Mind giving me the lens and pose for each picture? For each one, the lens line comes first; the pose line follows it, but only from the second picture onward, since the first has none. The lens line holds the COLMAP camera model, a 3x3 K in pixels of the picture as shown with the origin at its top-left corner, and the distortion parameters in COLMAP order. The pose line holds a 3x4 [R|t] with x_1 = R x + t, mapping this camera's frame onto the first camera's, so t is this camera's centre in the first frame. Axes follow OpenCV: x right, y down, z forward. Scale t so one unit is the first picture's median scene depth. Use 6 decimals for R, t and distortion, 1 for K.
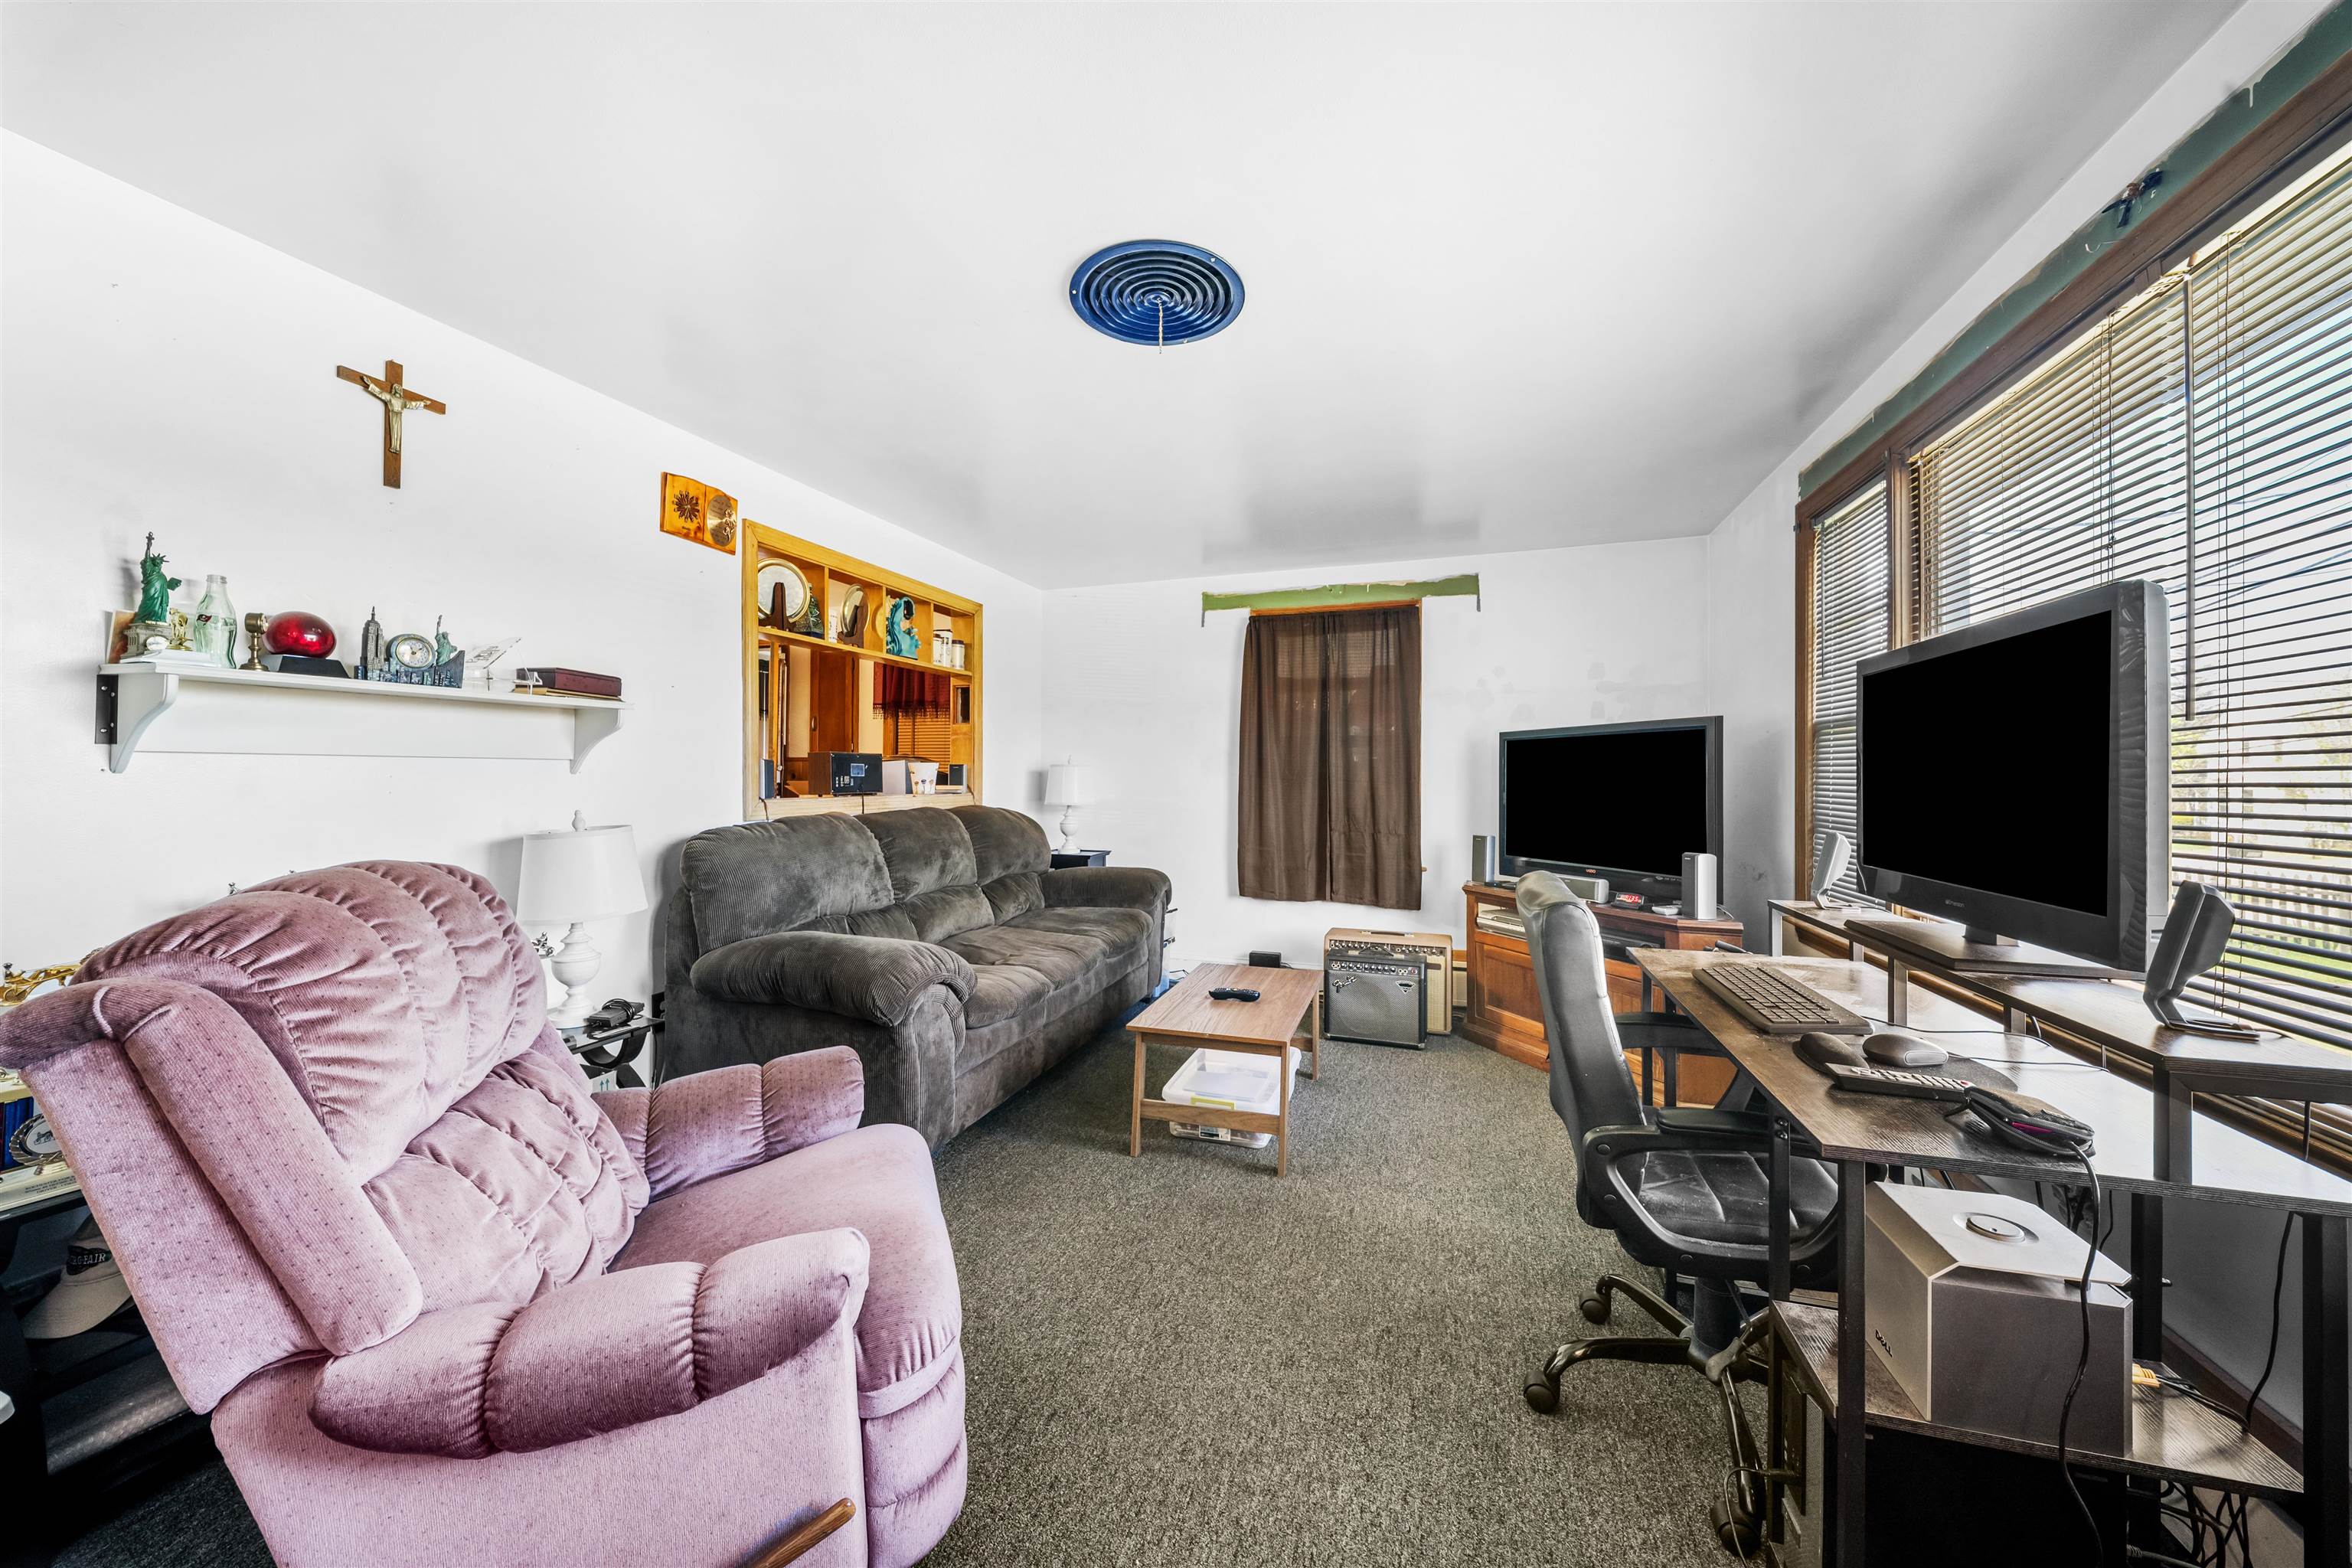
lens RADIAL K [[824.5, 0, 1180.4], [0, 824.5, 780.7], [0, 0, 1]] dist [0.010891, -0.007826]
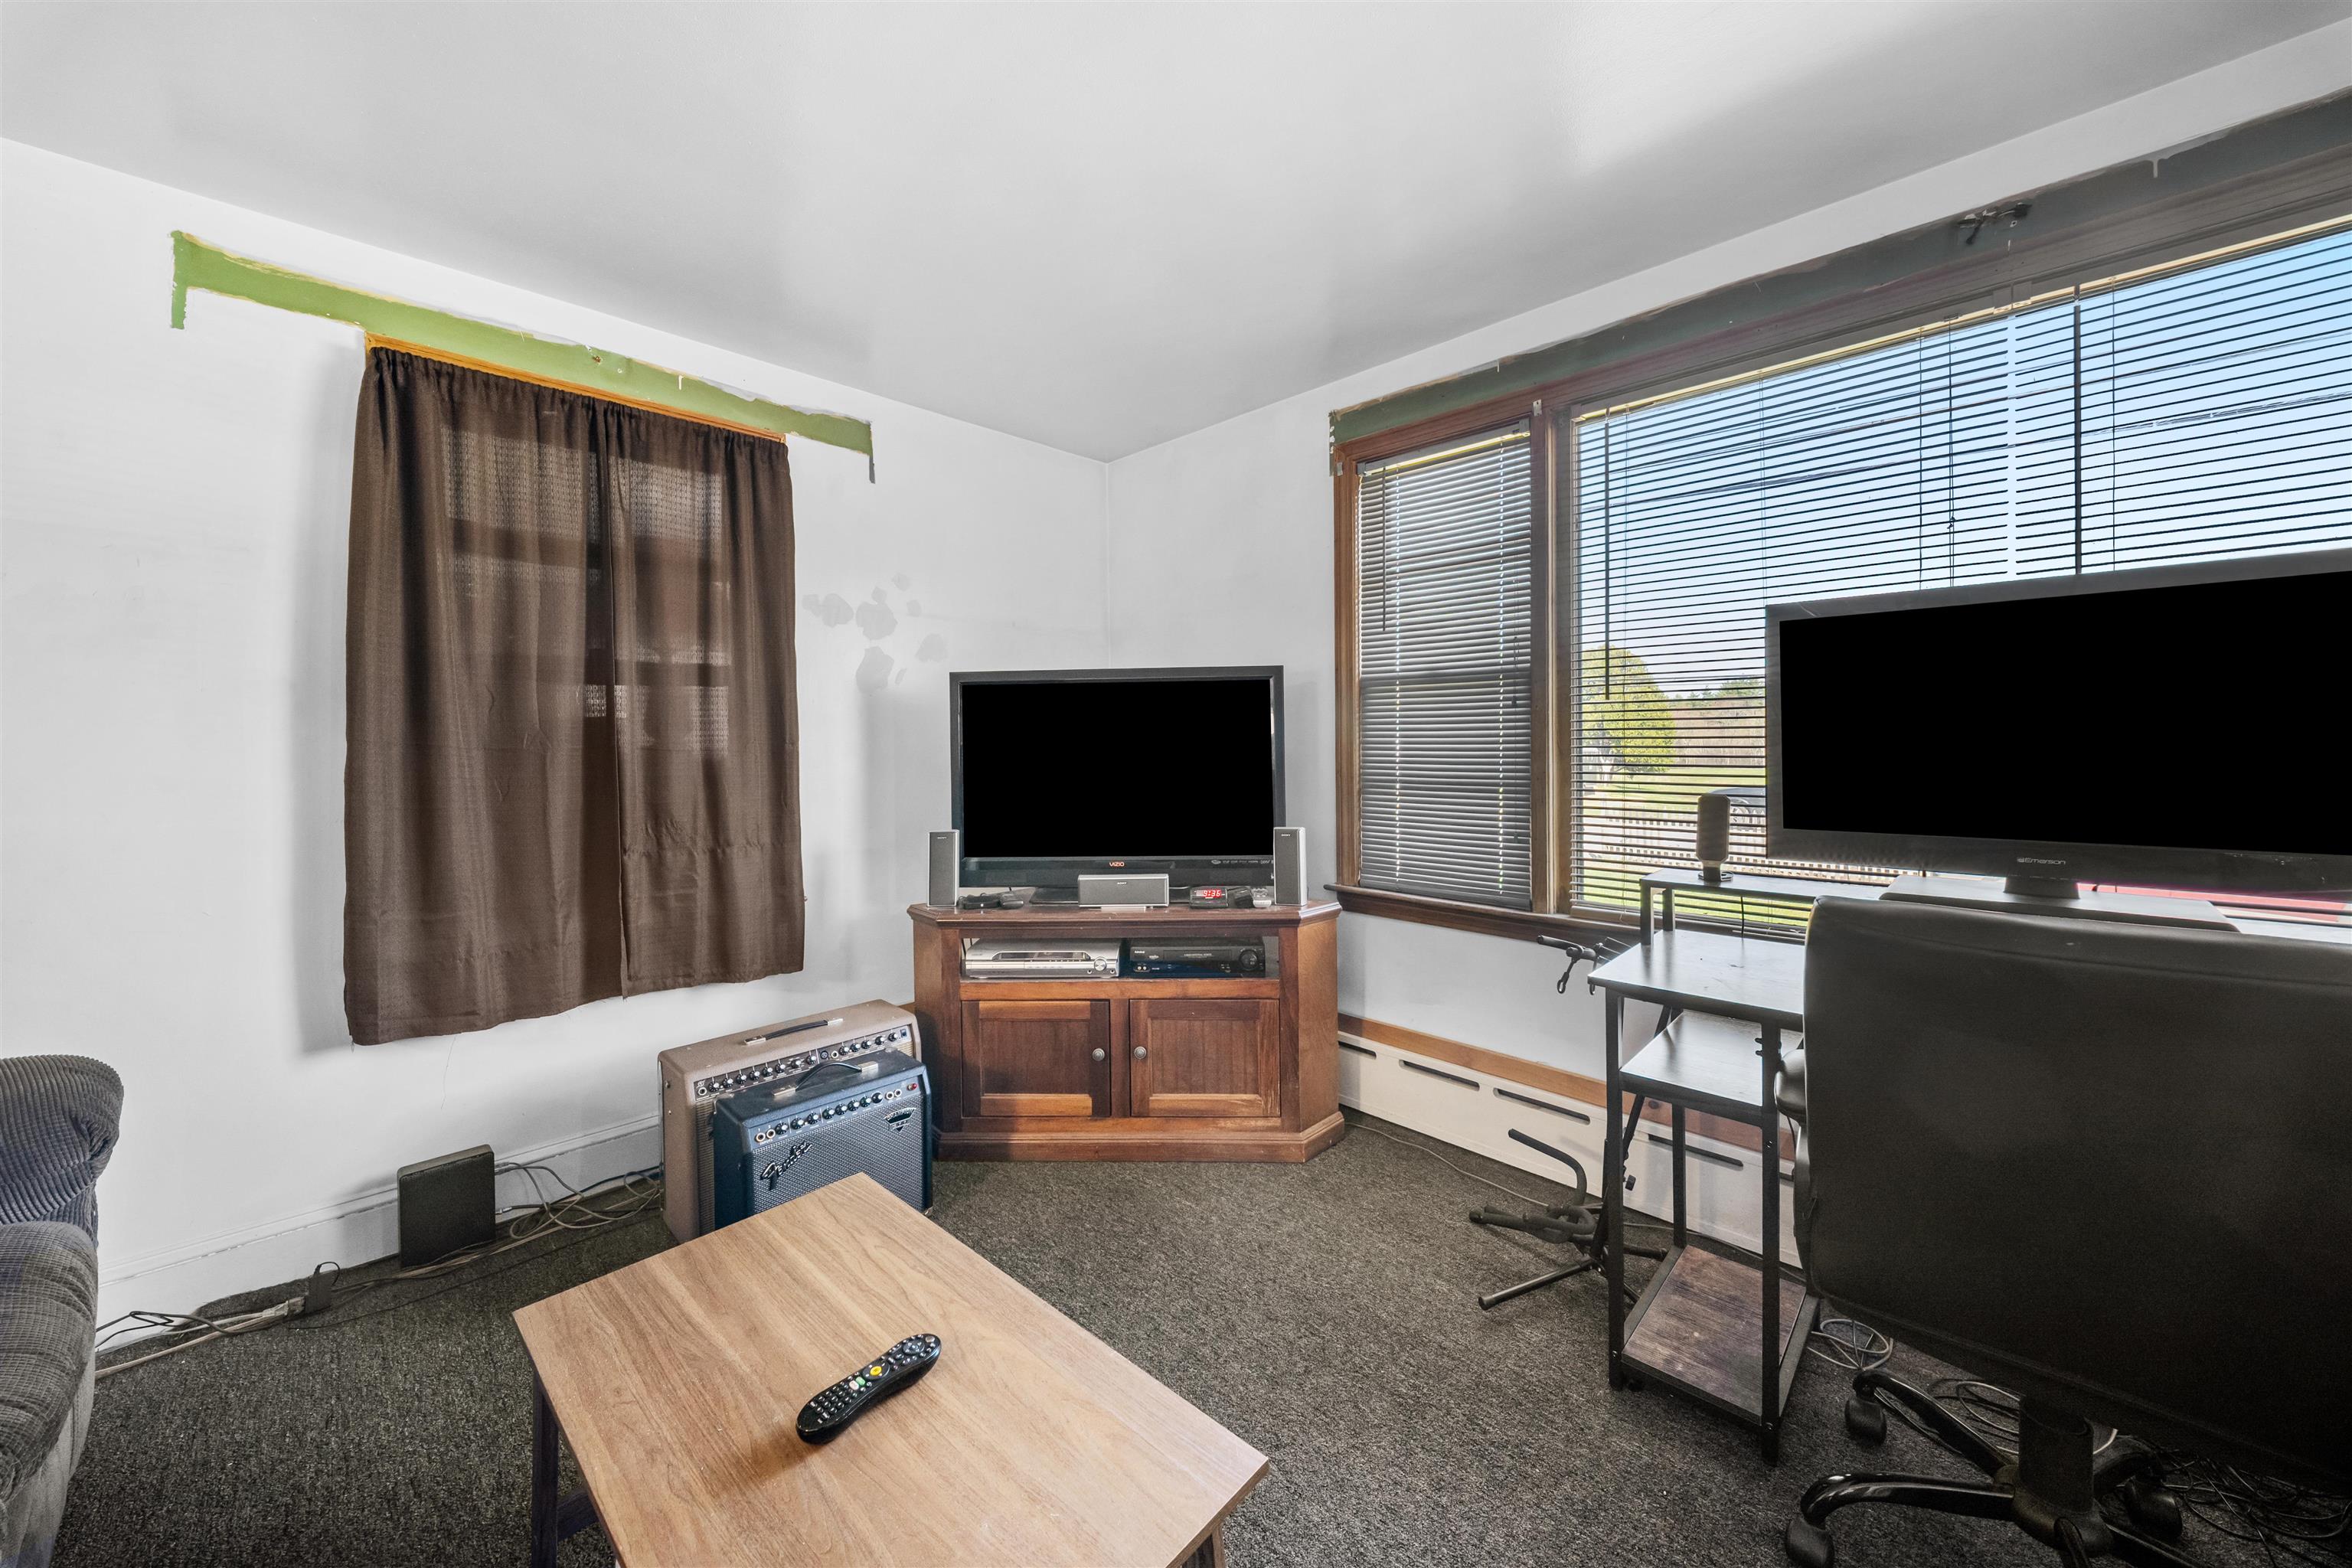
lens RADIAL K [[846.1, 0, 1172.6], [0, 846.1, 753.7], [0, 0, 1]] dist [0.011988, -0.008317]
pose [[0.428513, -0.016644, 0.903382, -0.134776], [0.014619, 0.999827, 0.011487, 0.001411], [-0.903417, 0.008284, 0.428683, 0.500981]]
